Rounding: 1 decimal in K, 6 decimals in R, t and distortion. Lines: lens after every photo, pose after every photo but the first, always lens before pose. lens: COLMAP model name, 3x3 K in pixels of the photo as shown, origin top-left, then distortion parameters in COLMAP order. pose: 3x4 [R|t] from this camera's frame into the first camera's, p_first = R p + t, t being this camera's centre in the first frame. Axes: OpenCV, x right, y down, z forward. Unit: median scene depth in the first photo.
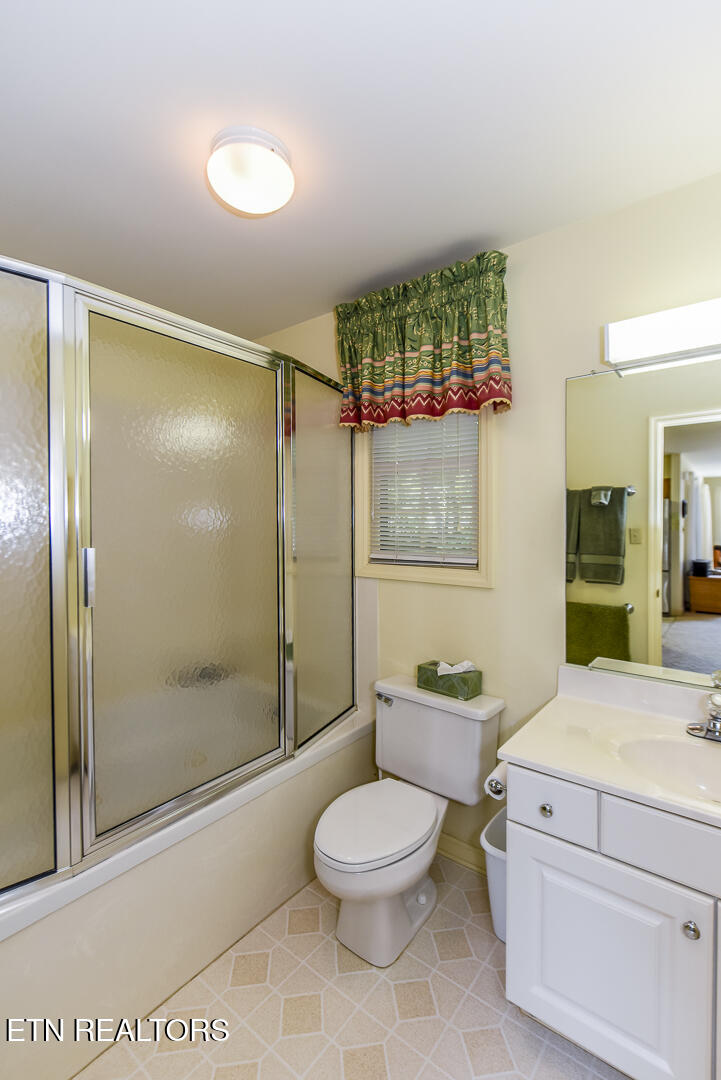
lens RADIAL K [[477.3, 0, 360.5], [0, 477.3, 540.0], [0, 0, 1]] dist [-0.001501, -0.000061]
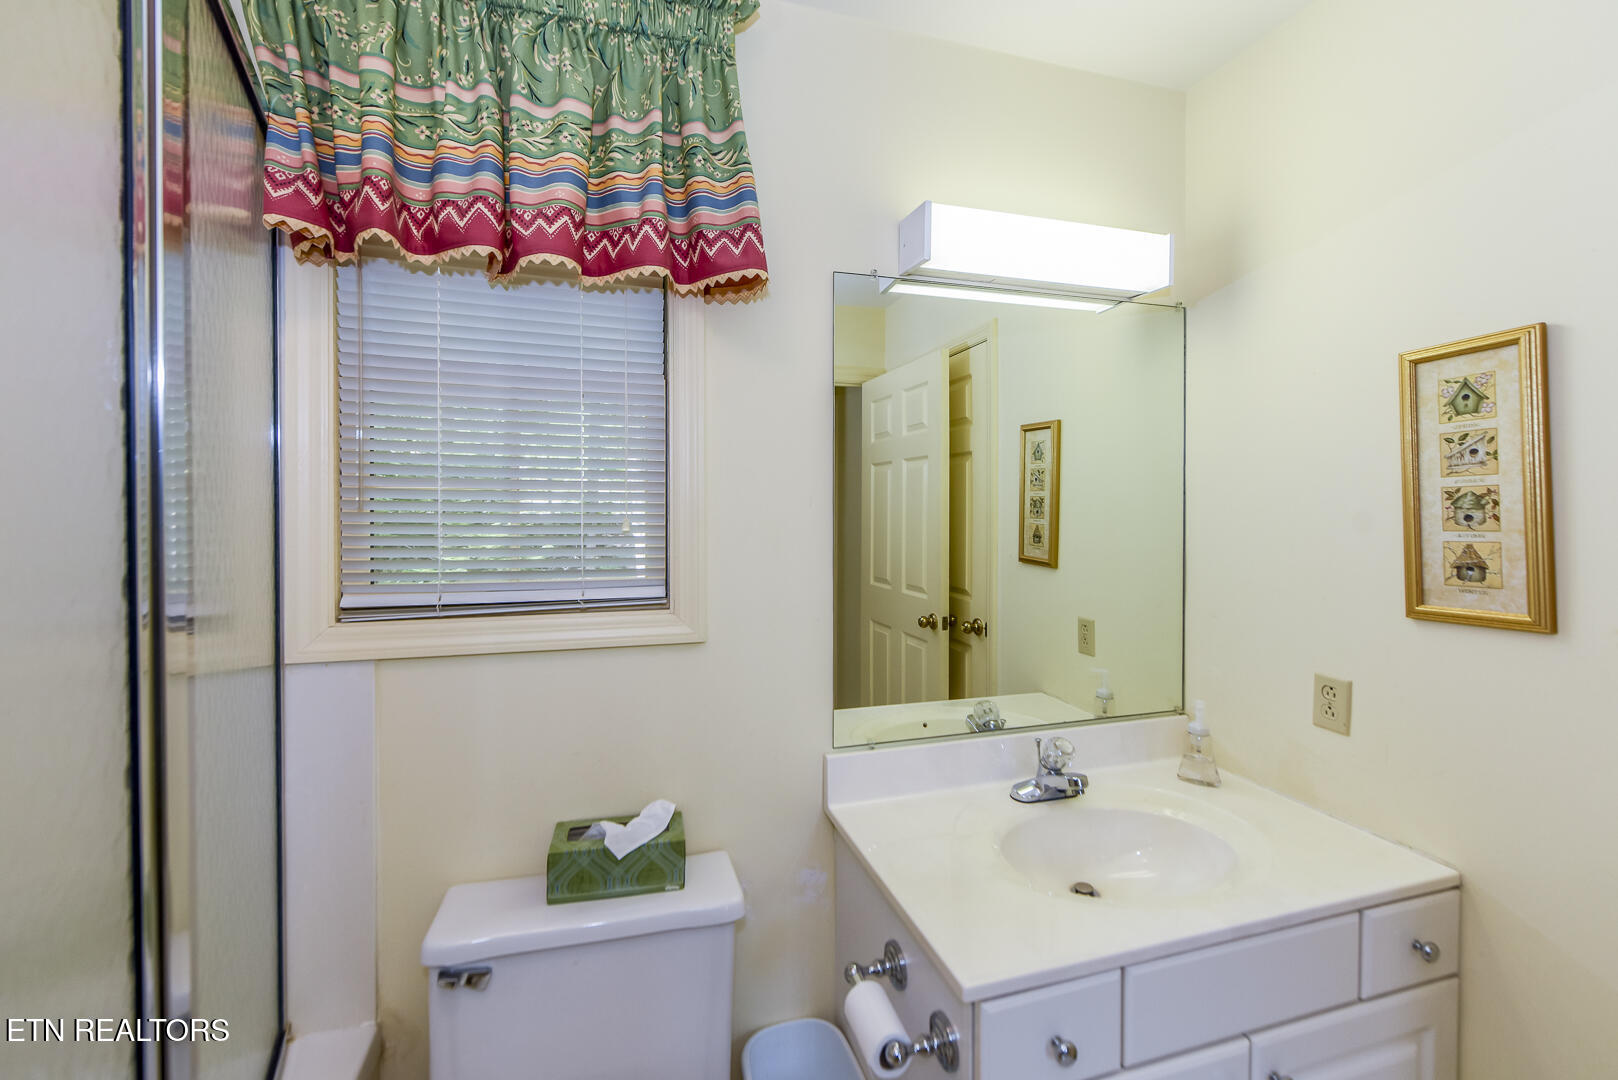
lens RADIAL K [[658.5, 0, 804.7], [0, 658.5, 514.4], [0, 0, 1]] dist [-0.000542, -0.000922]
pose [[0.567739, -0.013561, 0.823097, -0.230425], [0.024616, 0.999697, -0.000509, -0.030594], [-0.822841, 0.020550, 0.567901, 0.486285]]
